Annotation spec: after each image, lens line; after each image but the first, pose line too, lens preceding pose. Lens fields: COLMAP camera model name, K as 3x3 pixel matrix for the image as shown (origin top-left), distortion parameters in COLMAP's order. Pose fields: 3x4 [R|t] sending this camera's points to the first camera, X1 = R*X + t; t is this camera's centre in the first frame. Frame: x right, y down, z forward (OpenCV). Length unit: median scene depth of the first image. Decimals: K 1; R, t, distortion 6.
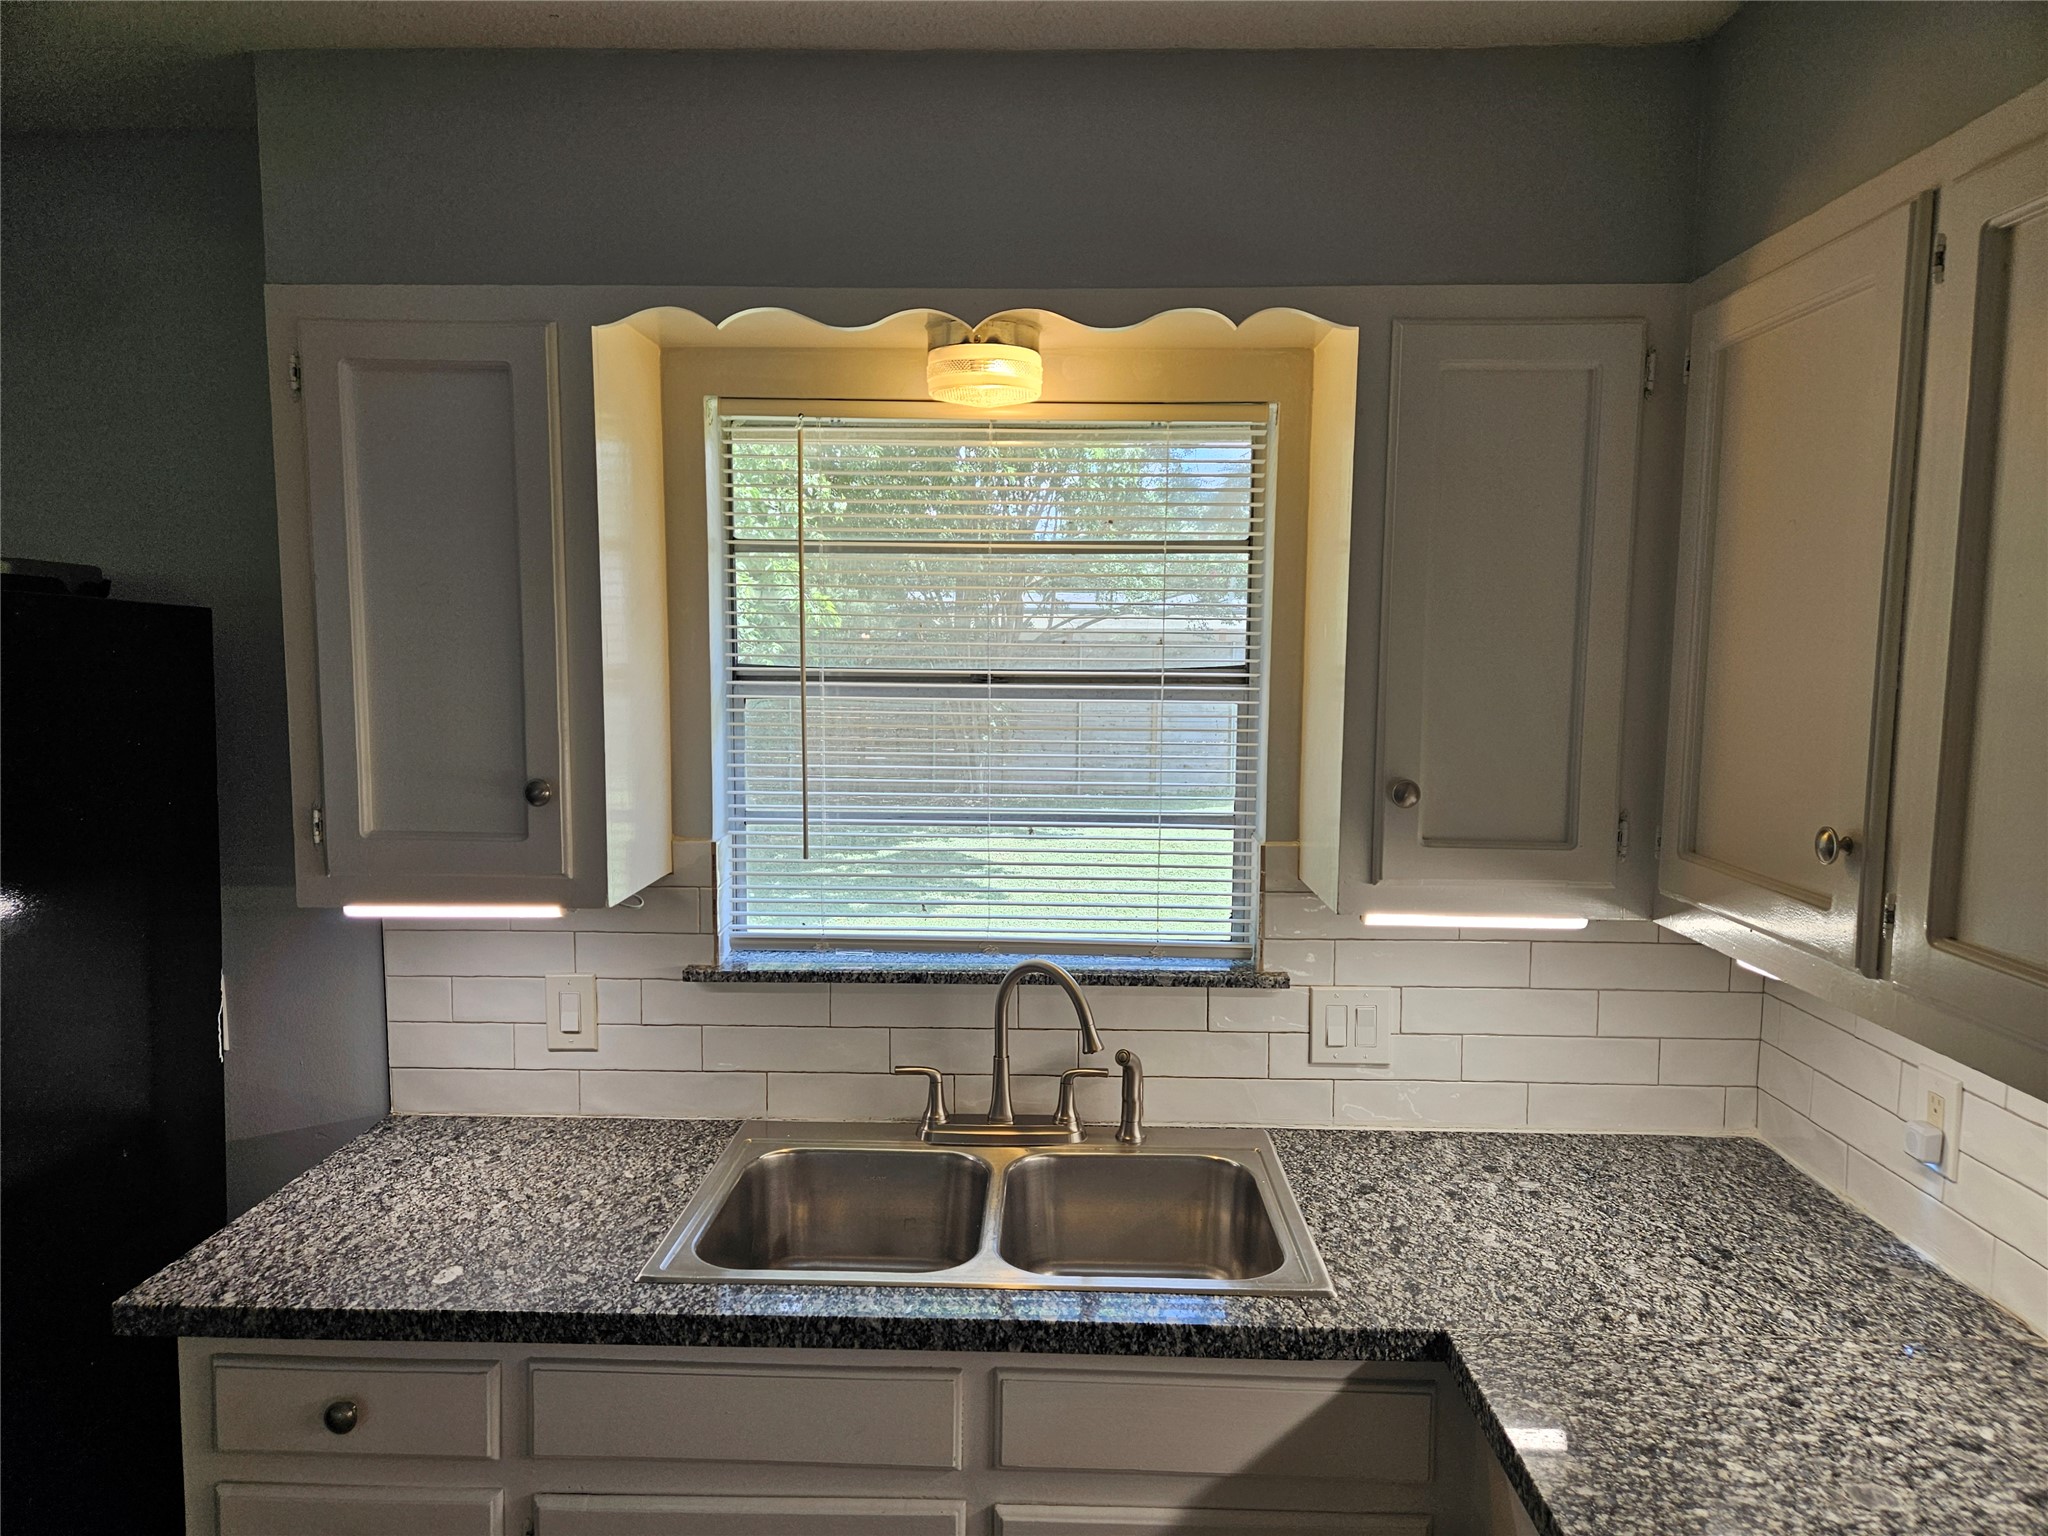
lens RADIAL K [[1369.0, 0, 1022.5], [0, 1369.0, 784.2], [0, 0, 1]] dist [0.074141, -0.089731]
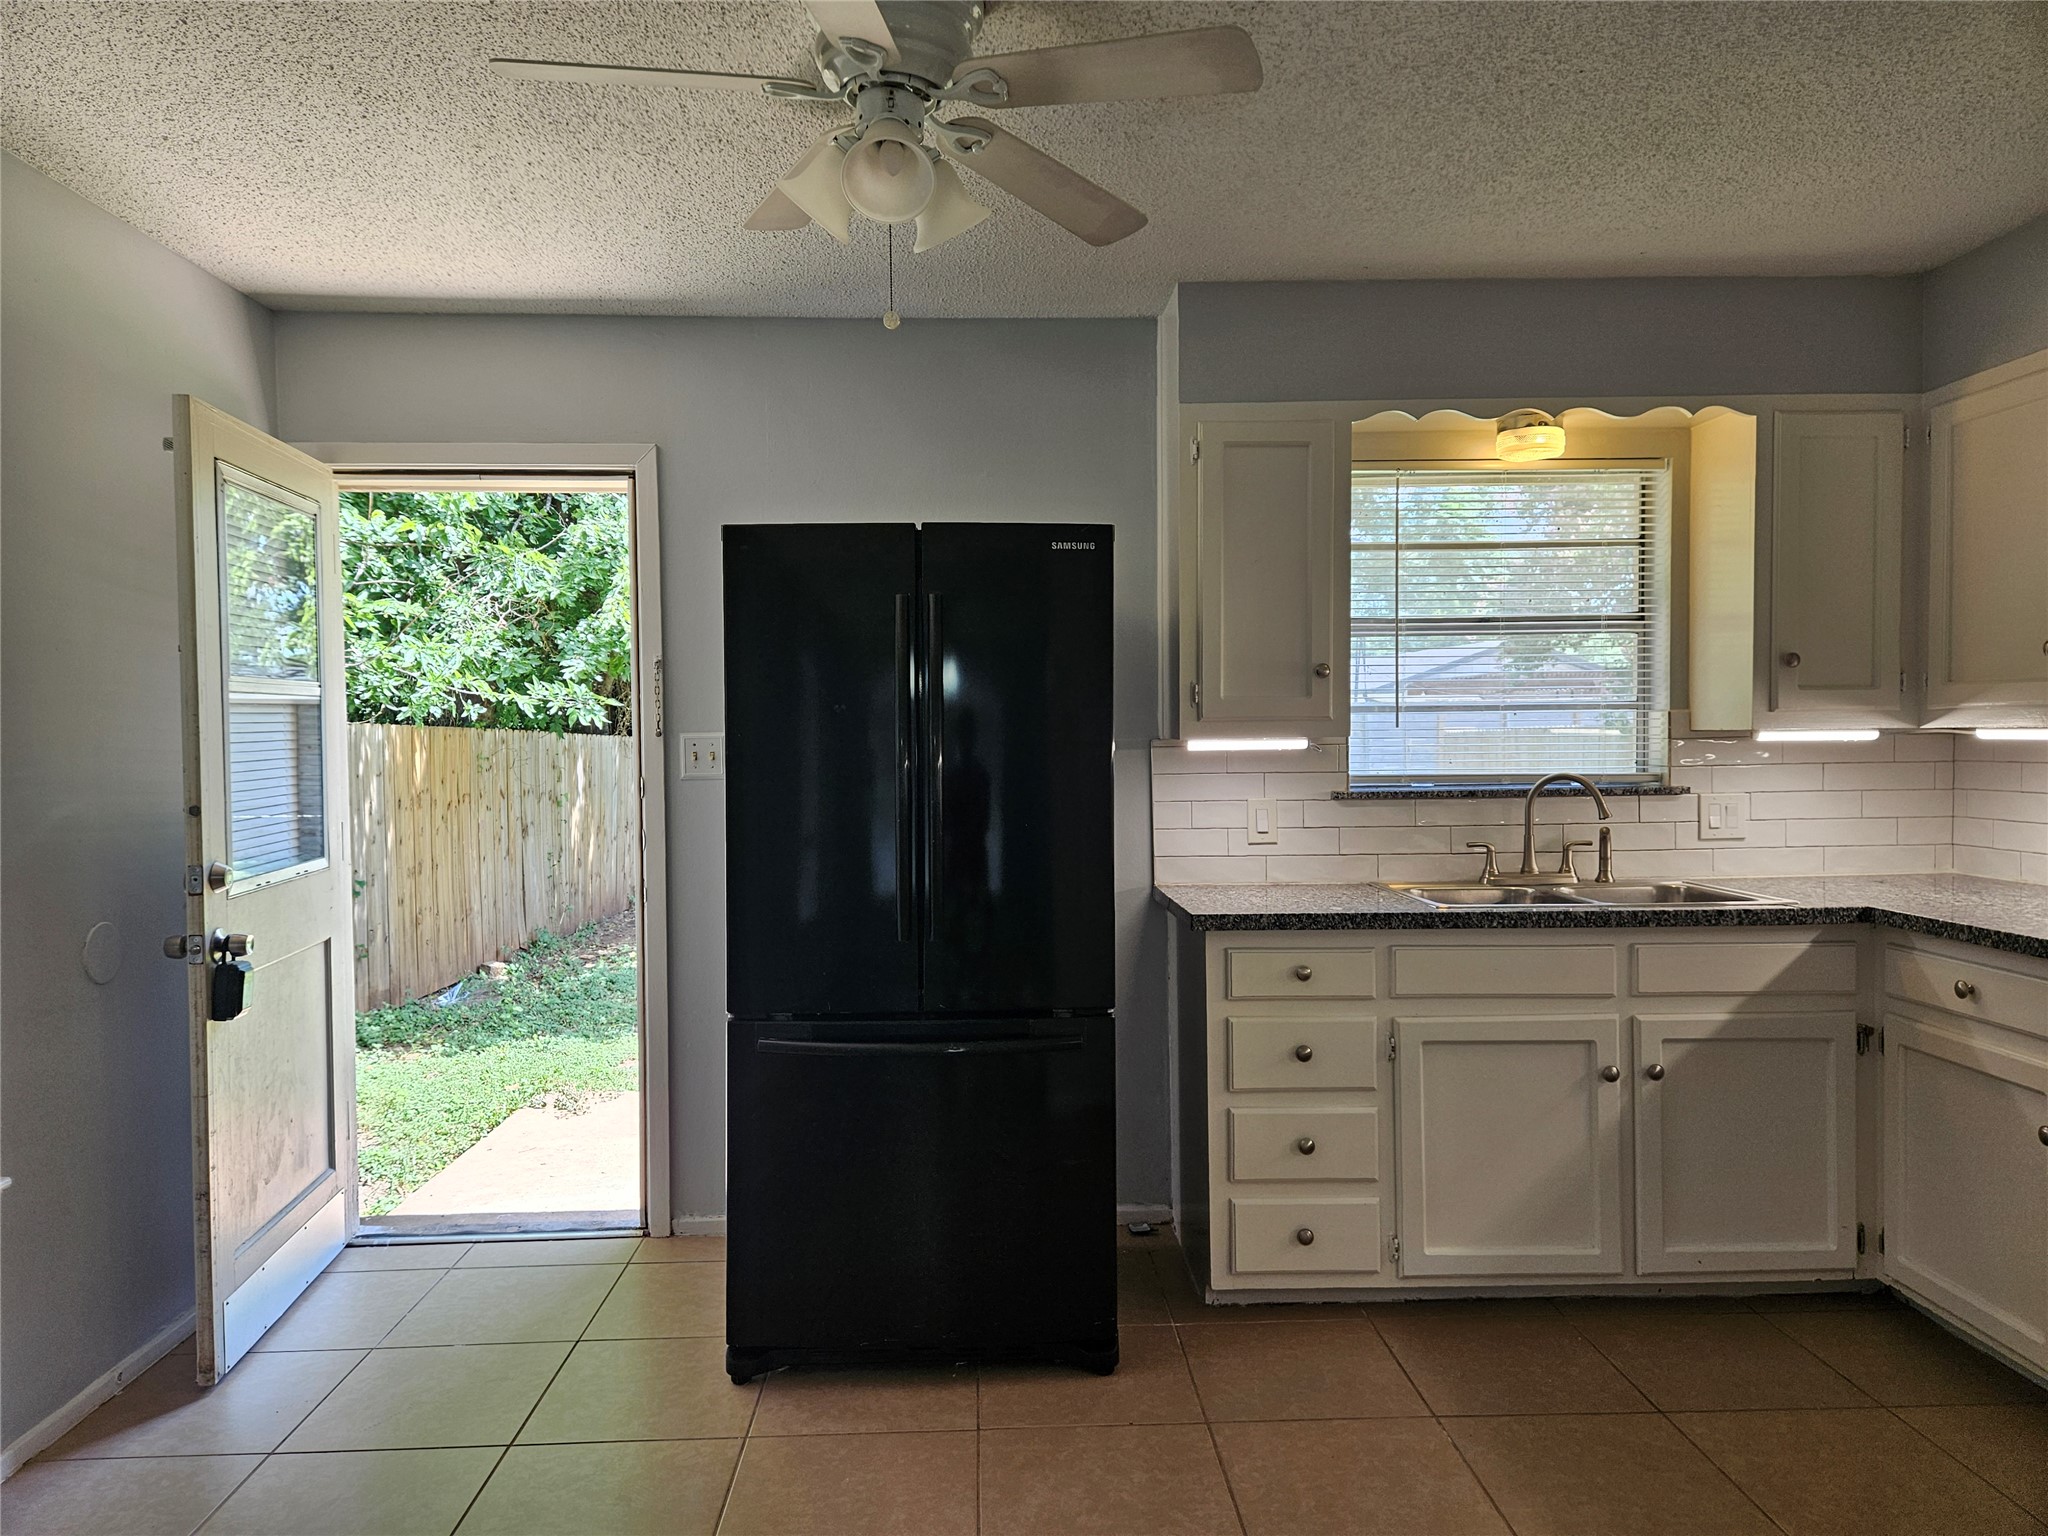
lens RADIAL K [[1369.0, 0, 1022.5], [0, 1369.0, 784.2], [0, 0, 1]] dist [0.074141, -0.089731]
pose [[0.998191, -0.021524, 0.056131, -0.873122], [0.025029, 0.997730, -0.062515, 0.266509], [-0.054658, 0.063807, 0.996464, -0.809039]]
